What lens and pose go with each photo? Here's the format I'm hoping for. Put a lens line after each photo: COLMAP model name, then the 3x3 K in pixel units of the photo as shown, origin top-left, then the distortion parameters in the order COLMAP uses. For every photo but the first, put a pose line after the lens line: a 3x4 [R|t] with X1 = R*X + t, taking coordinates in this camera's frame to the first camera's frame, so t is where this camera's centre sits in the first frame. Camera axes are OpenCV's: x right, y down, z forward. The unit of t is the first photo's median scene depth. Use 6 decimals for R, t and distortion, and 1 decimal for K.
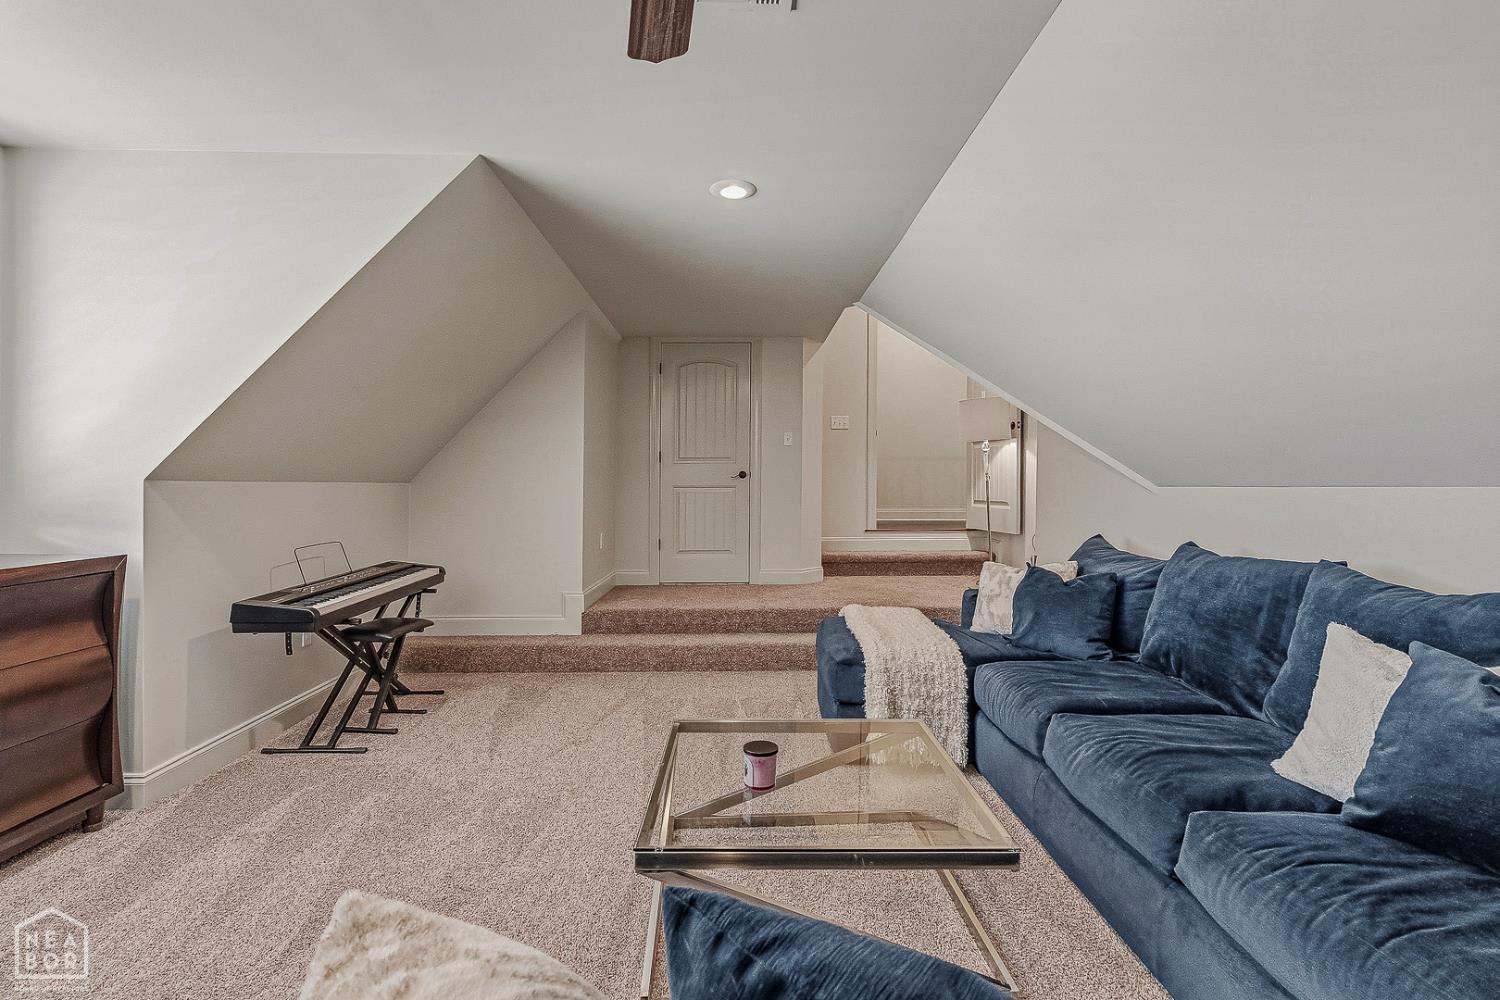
lens RADIAL K [[692.9, 0, 751.2], [0, 692.9, 499.7], [0, 0, 1]] dist [-0.009895, 0.003671]
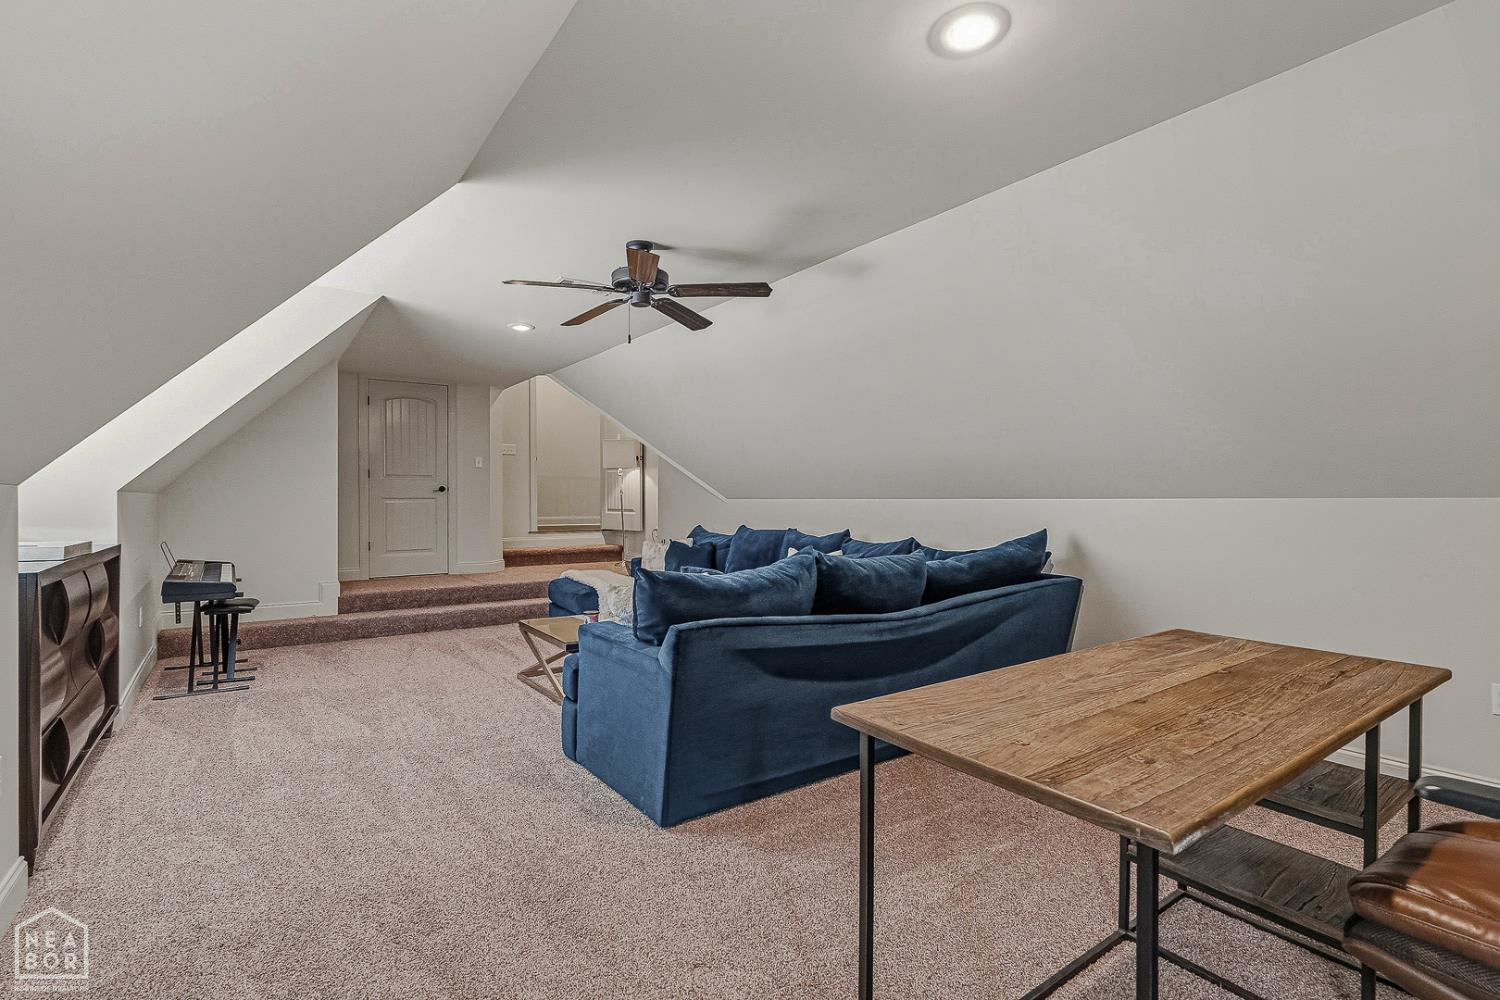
lens RADIAL K [[692.9, 0, 750.5], [0, 692.9, 503.3], [0, 0, 1]] dist [-0.009895, 0.003671]
pose [[0.827225, 0.000003, 0.561871, -0.352332], [0.007966, 0.999899, -0.011734, 0.012557], [-0.561814, 0.014183, 0.827142, -0.503900]]
